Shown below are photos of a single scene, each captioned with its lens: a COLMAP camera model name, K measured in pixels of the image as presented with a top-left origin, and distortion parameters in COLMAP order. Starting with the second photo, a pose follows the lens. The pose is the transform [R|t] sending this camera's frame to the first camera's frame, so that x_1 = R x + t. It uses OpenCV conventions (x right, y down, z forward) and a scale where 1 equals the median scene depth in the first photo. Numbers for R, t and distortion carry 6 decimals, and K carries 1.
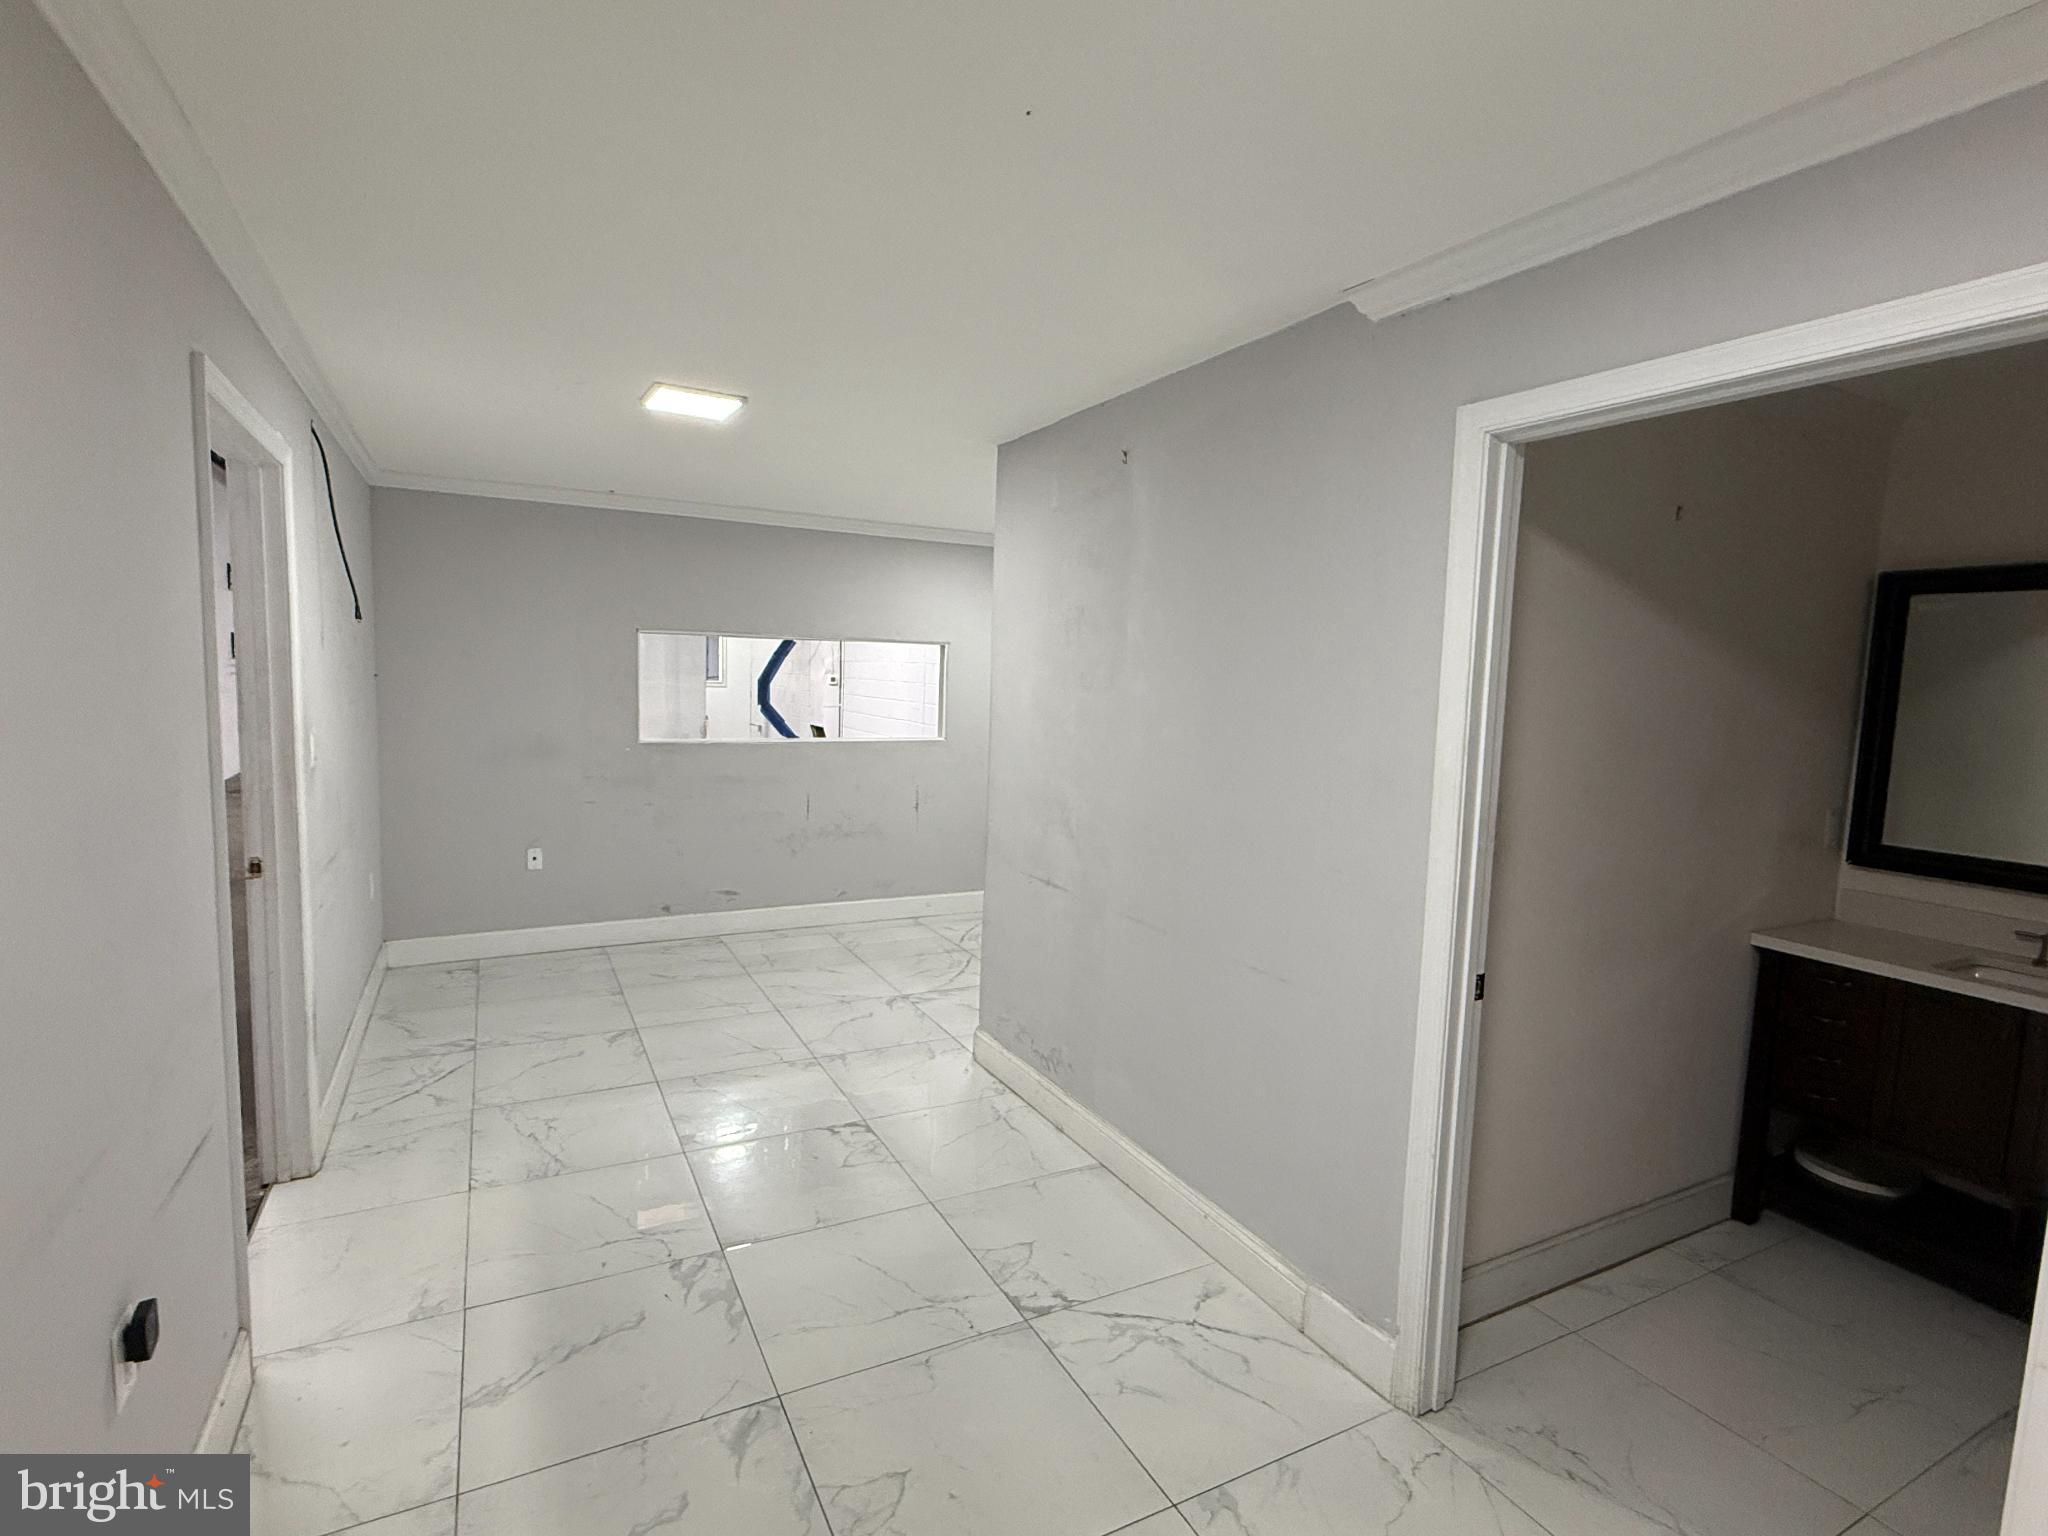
lens RADIAL K [[1007.8, 0, 1020.7], [0, 1007.8, 767.0], [0, 0, 1]] dist [0.001514, -0.000343]
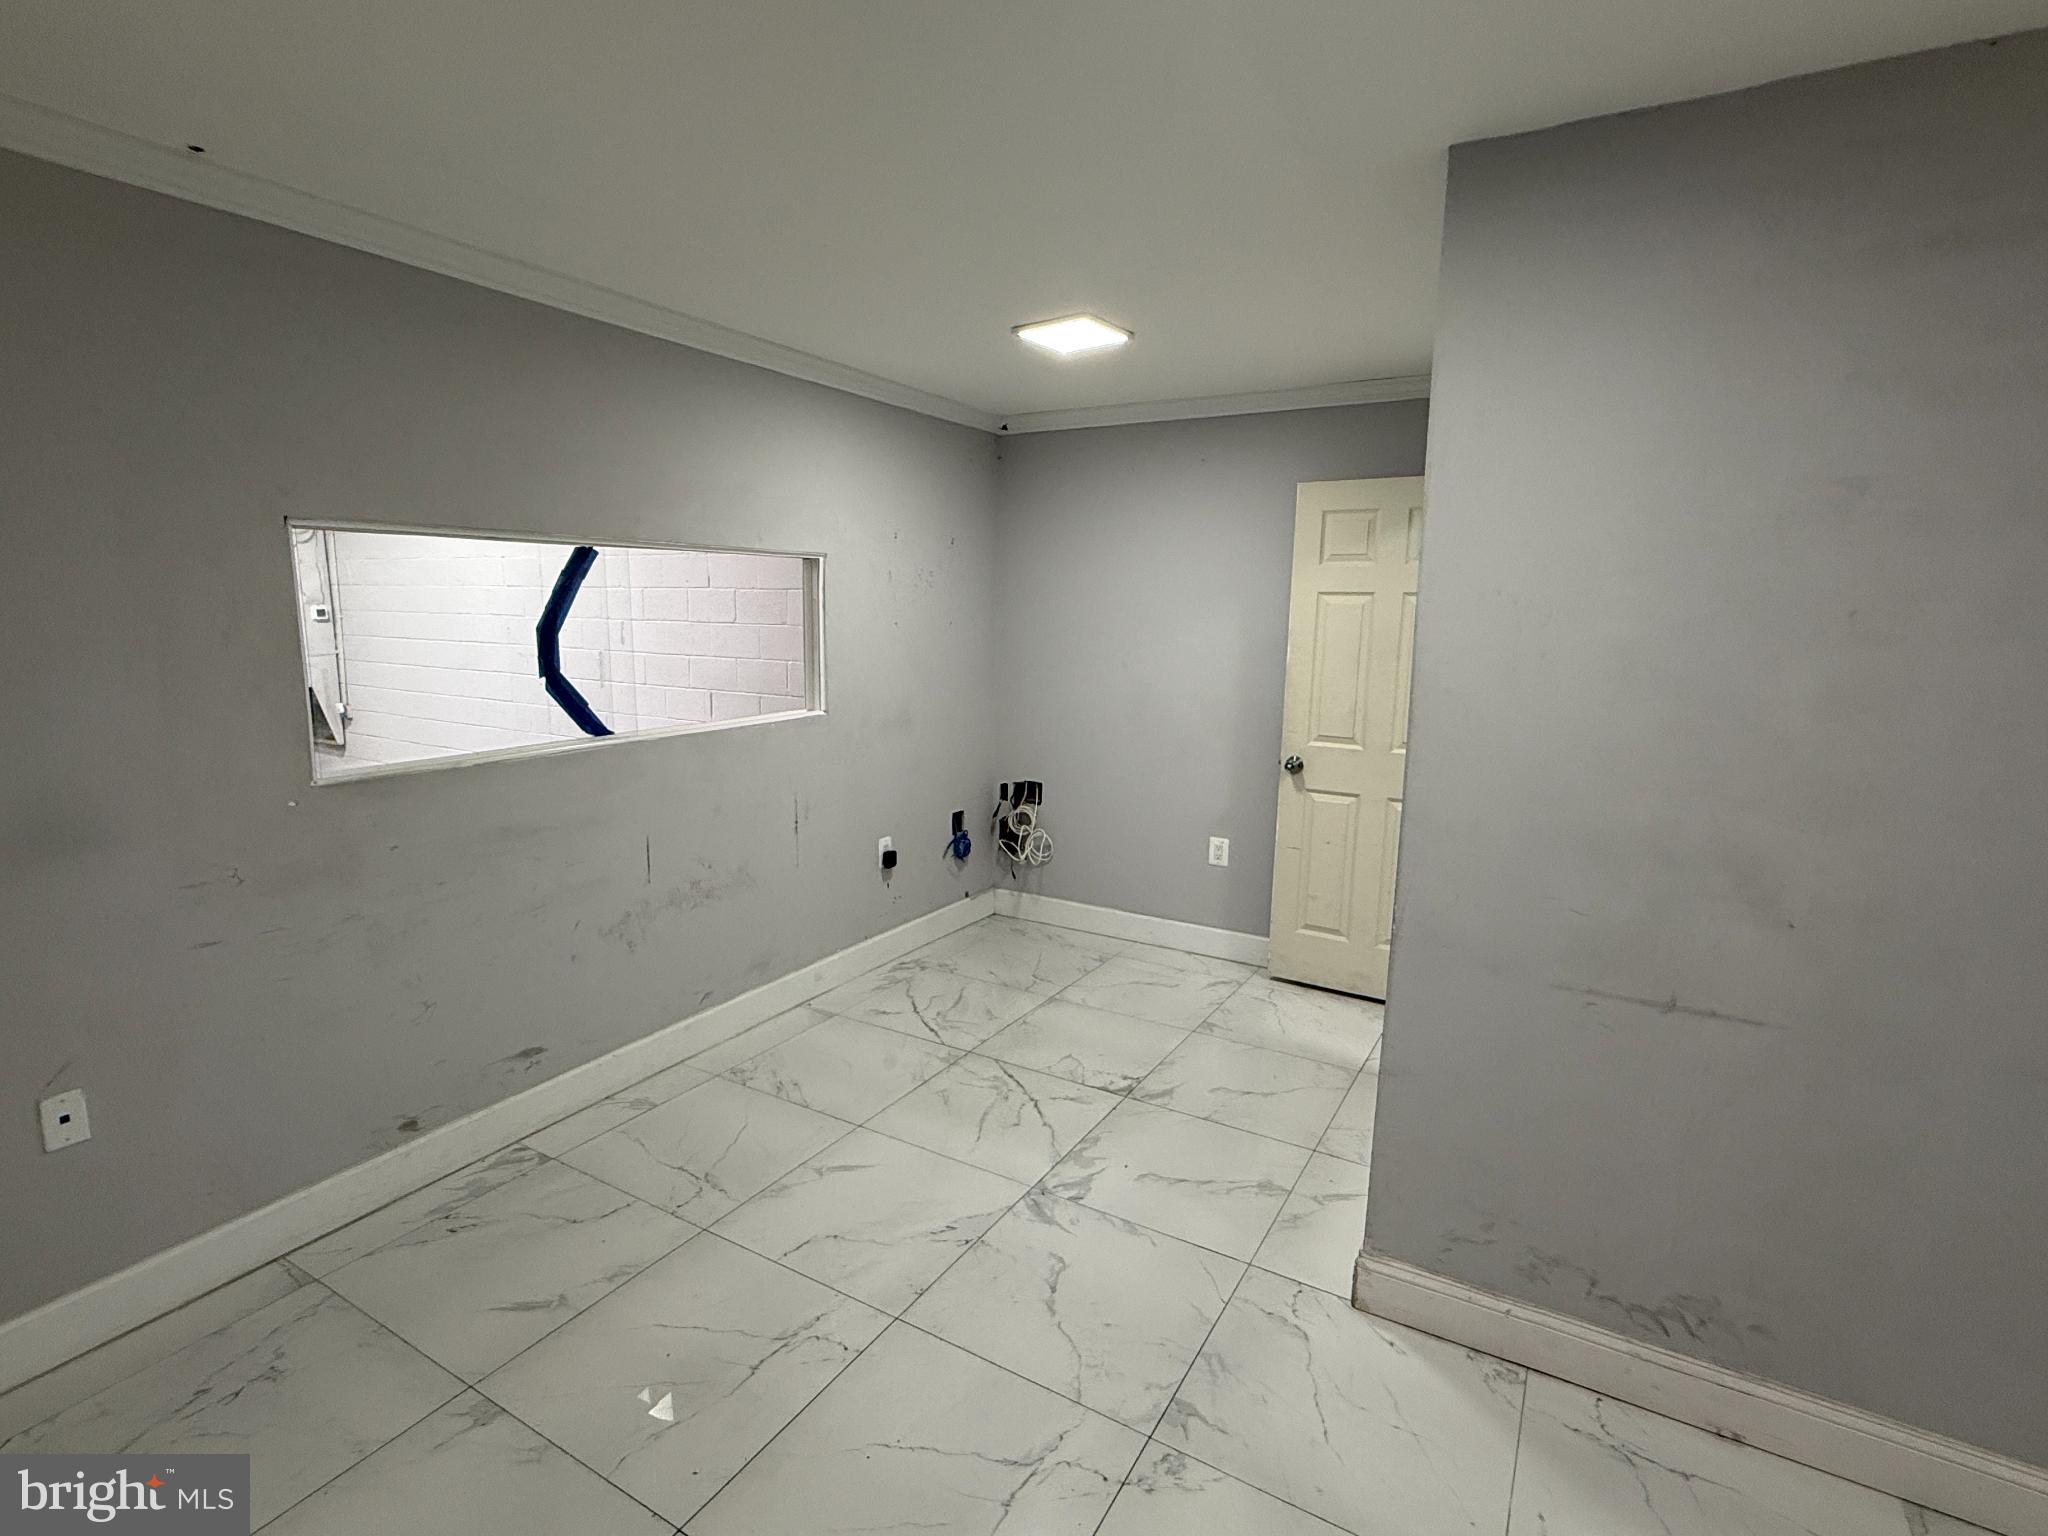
lens RADIAL K [[1007.8, 0, 1020.7], [0, 1007.8, 767.0], [0, 0, 1]] dist [0.001514, -0.000343]
pose [[0.850064, -0.101761, 0.516755, -0.587926], [0.059544, 0.993435, 0.097680, -0.094652], [-0.523303, -0.052264, 0.850542, 0.806703]]
